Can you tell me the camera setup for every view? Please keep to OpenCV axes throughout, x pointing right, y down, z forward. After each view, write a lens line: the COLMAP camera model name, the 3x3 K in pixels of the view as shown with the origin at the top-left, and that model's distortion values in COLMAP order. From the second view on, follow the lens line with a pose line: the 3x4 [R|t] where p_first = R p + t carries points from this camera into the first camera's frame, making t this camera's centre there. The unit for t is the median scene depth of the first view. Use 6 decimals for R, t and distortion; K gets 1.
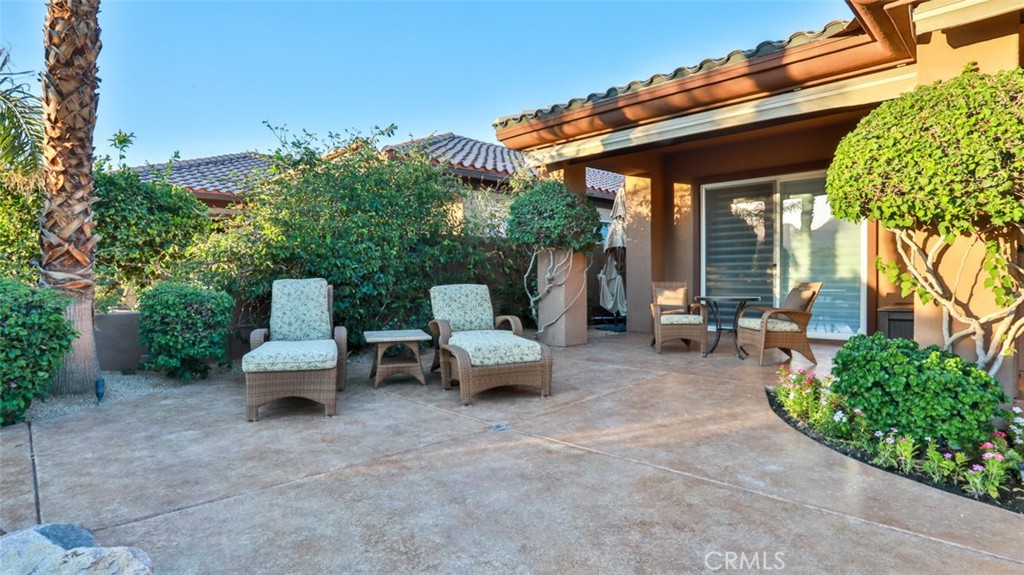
lens RADIAL K [[528.7, 0, 512.0], [0, 528.7, 287.5], [0, 0, 1]] dist [-0.003178, -0.000458]
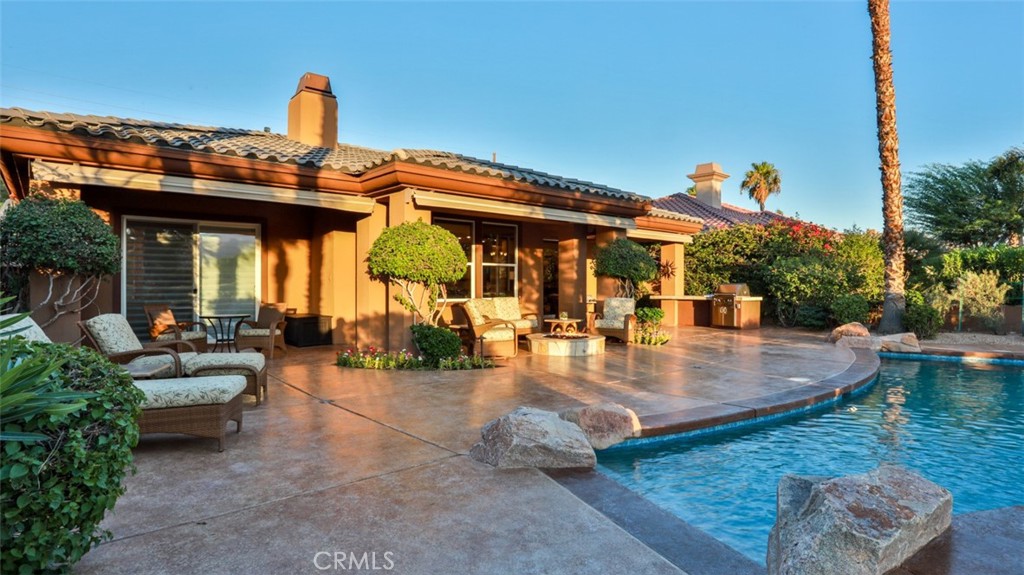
lens RADIAL K [[538.7, 0, 480.9], [0, 538.7, 290.2], [0, 0, 1]] dist [-0.000675, -0.000035]
pose [[0.112509, -0.006535, 0.993629, -1.034637], [0.024039, 0.999704, 0.003853, -0.042790], [-0.993360, 0.023453, 0.112633, 0.251298]]
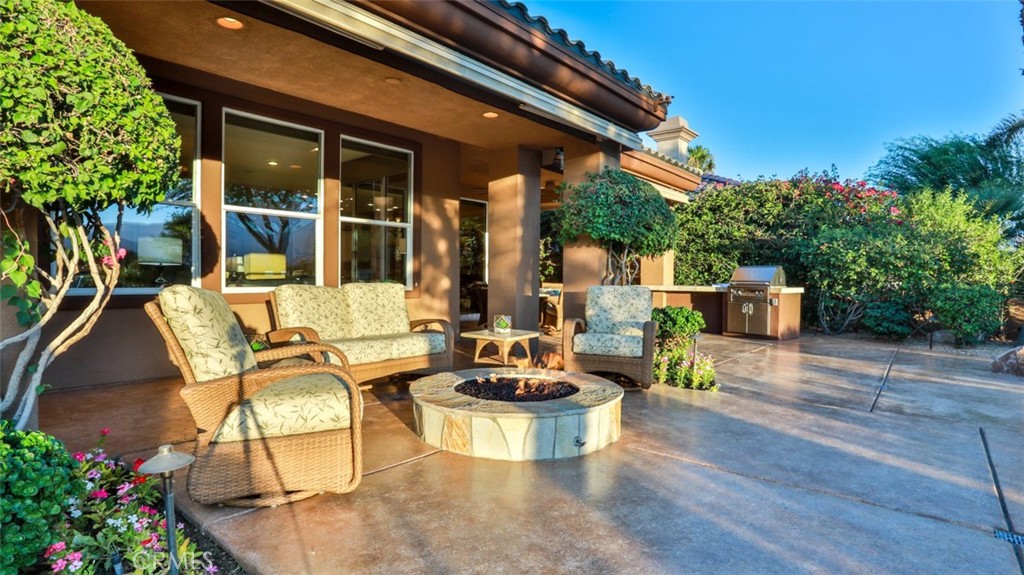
lens RADIAL K [[528.7, 0, 512.0], [0, 528.7, 287.5], [0, 0, 1]] dist [-0.003178, -0.000458]
pose [[-0.097516, -0.014635, 0.995126, 0.104138], [0.014078, 0.999772, 0.016083, -0.008975], [-0.995134, 0.015577, -0.097288, 0.243540]]
